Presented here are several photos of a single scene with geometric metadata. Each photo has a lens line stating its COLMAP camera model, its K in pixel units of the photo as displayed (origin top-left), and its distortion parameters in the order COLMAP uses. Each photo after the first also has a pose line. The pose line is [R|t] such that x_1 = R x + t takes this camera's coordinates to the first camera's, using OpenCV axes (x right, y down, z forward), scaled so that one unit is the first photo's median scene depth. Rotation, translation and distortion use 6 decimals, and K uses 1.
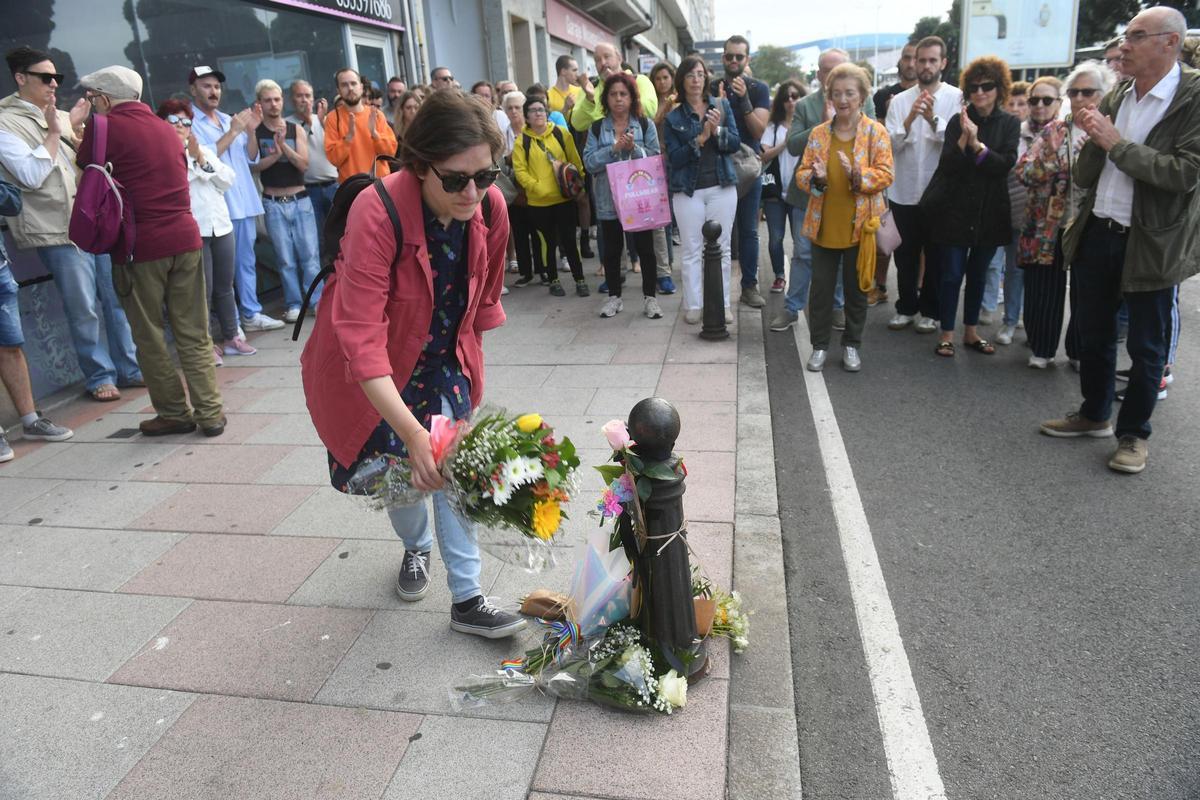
lens RADIAL K [[806.6, 0, 601.6], [0, 806.6, 396.1], [0, 0, 1]] dist [-0.053779, -0.000985]
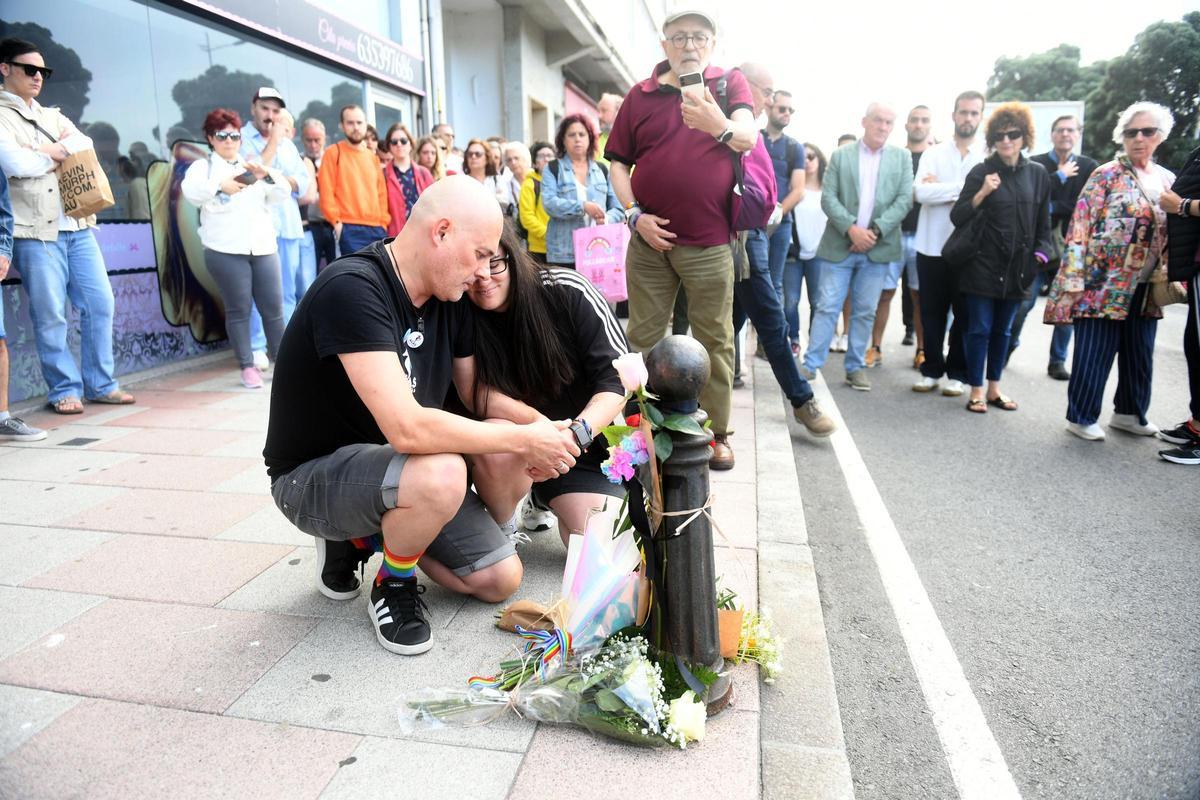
lens RADIAL K [[806.6, 0, 600.3], [0, 806.6, 398.7], [0, 0, 1]] dist [-0.053779, -0.000985]
pose [[0.998750, 0.049752, -0.004727, -0.003737], [-0.049959, 0.991411, -0.120868, 0.090713], [-0.001327, 0.120953, 0.992657, 0.113831]]
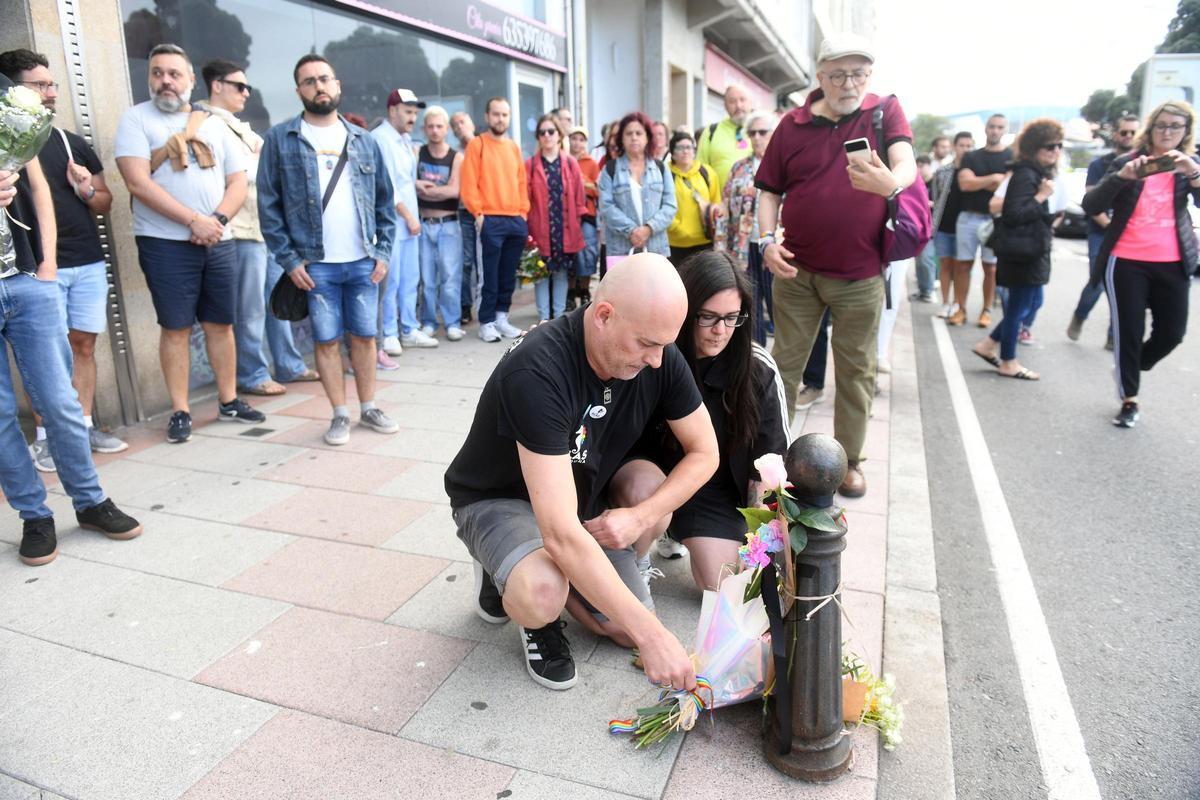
lens RADIAL K [[806.6, 0, 603.3], [0, 806.6, 397.9], [0, 0, 1]] dist [-0.053779, -0.000985]
pose [[0.984012, 0.088517, -0.154551, -0.016878], [-0.097937, 0.993703, -0.054424, 0.018449], [0.148760, 0.068690, 0.986485, 0.069414]]
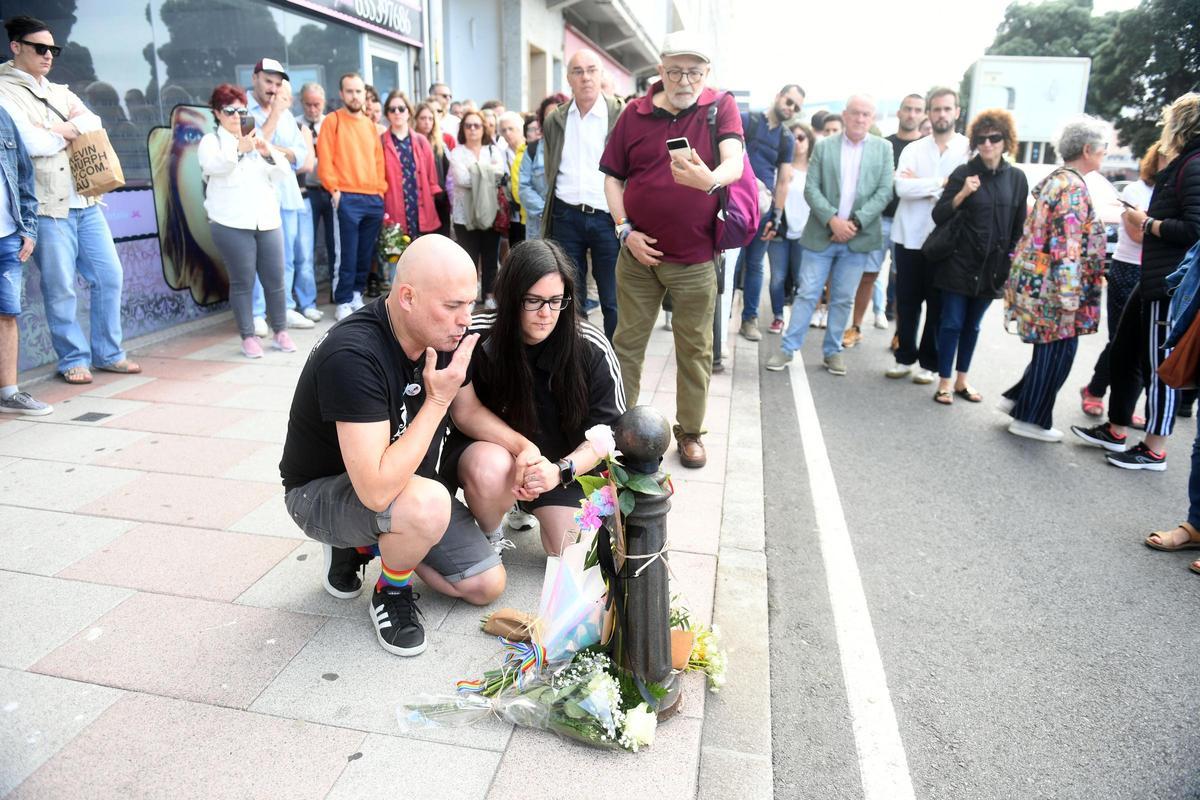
lens RADIAL K [[806.6, 0, 601.8], [0, 806.6, 398.4], [0, 0, 1]] dist [-0.053779, -0.000985]
pose [[0.996774, 0.079371, 0.011899, 0.002109], [-0.078777, 0.995918, -0.044055, 0.021193], [-0.015347, 0.042975, 0.998958, 0.039552]]
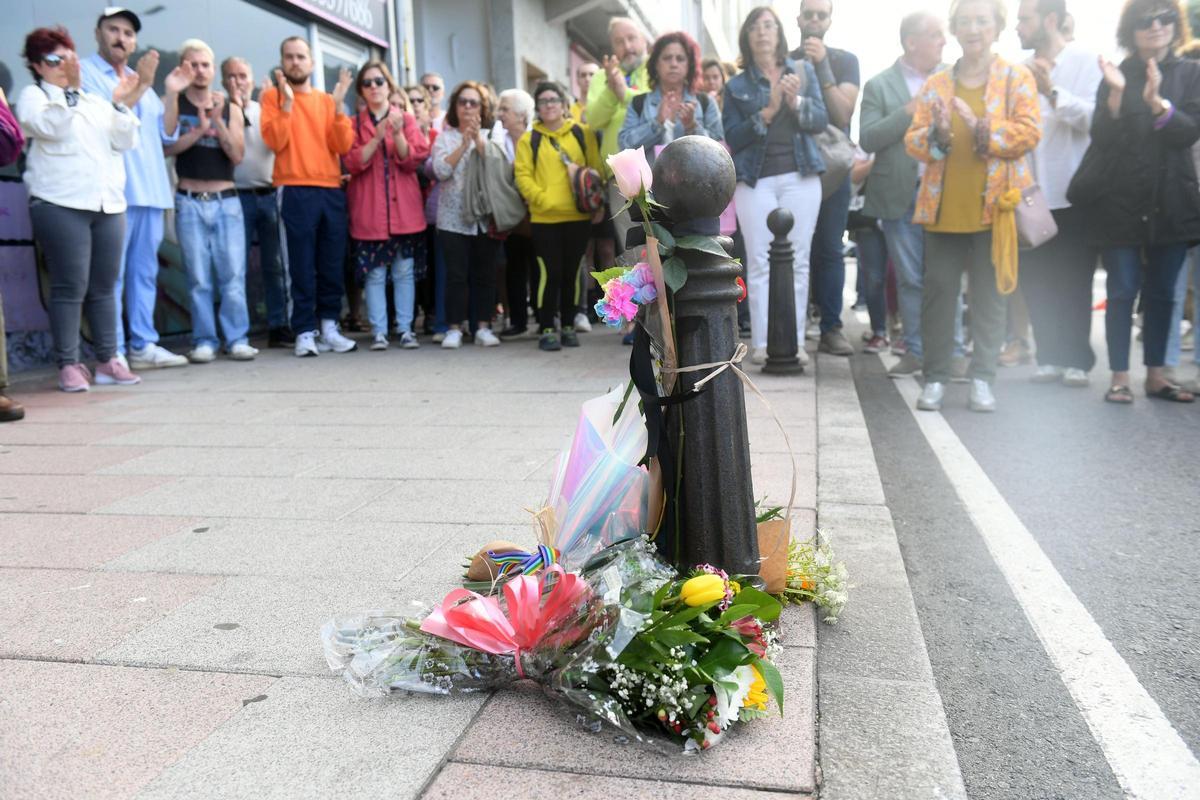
lens RADIAL K [[1057.7, 0, 601.8], [0, 1057.7, 399.9], [0, 0, 1]] dist [0.003246, -0.005001]
pose [[0.999021, 0.033297, -0.029132, 0.013328], [-0.038218, 0.981209, -0.189126, 0.194469], [0.022287, 0.190054, 0.981521, 0.129657]]
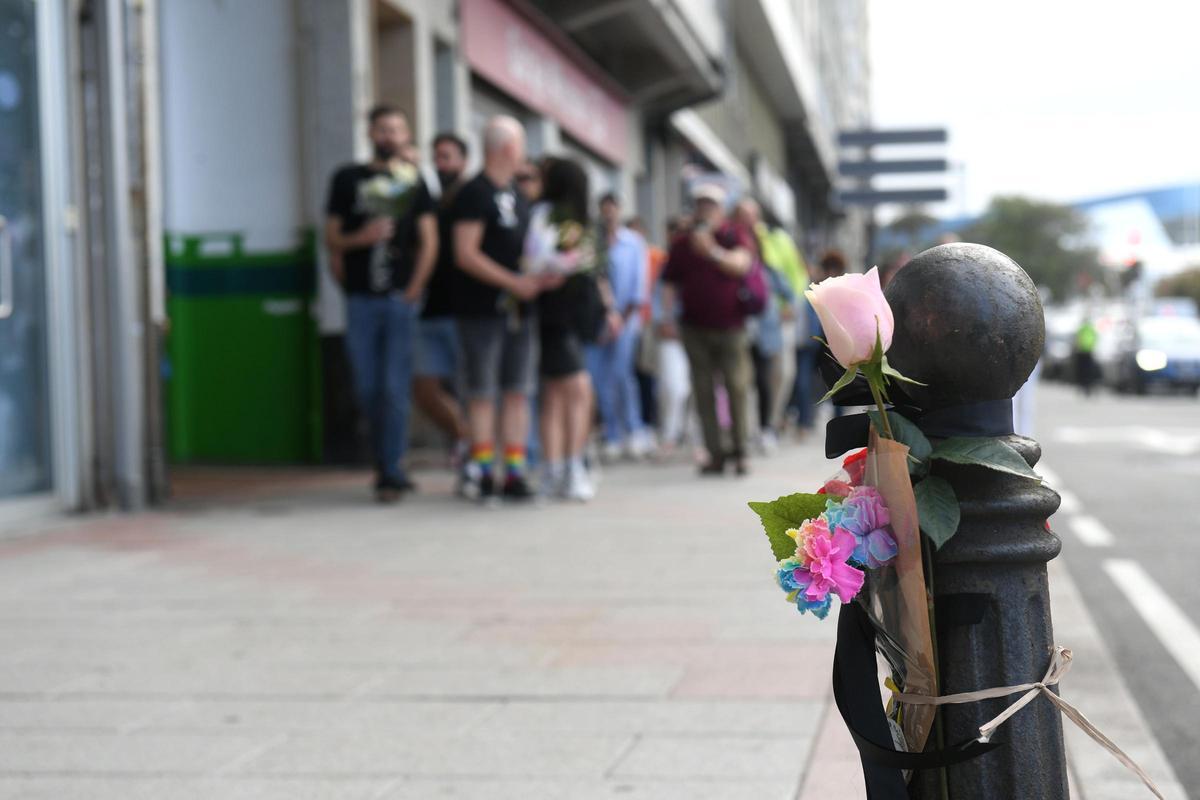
lens RADIAL K [[2263.2, 0, 603.6], [0, 2263.2, 403.3], [0, 0, 1]] dist [0.078376, 0.000000]
pose [[0.999152, 0.038462, 0.014725, -0.047822], [-0.031923, 0.949157, -0.313182, 0.190317], [-0.026022, 0.312446, 0.949579, 0.089851]]
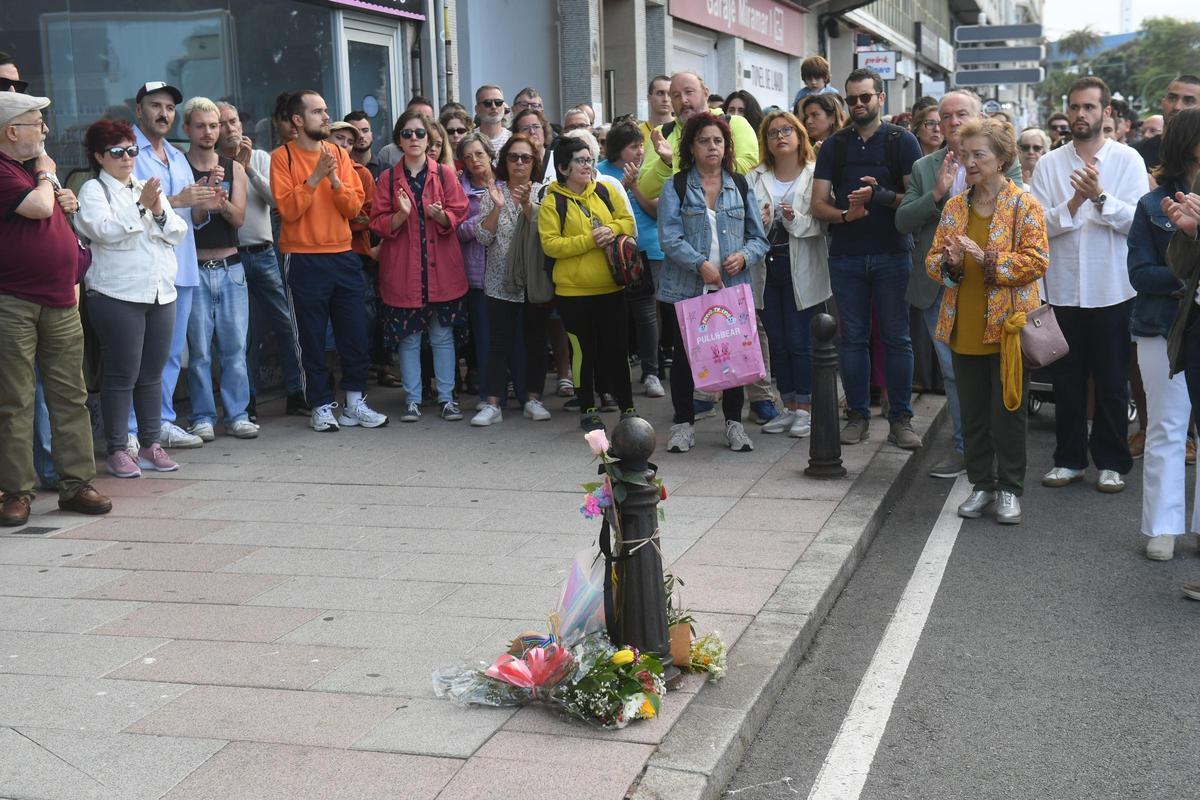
lens RADIAL K [[1743.6, 0, 604.5], [0, 1743.6, 399.2], [0, 0, 1]] dist [0.121132, 0.000000]
pose [[0.993119, 0.051927, -0.104964, 0.154677], [-0.071346, 0.979052, -0.190699, 0.249843], [0.092863, 0.196875, 0.976021, -0.794925]]
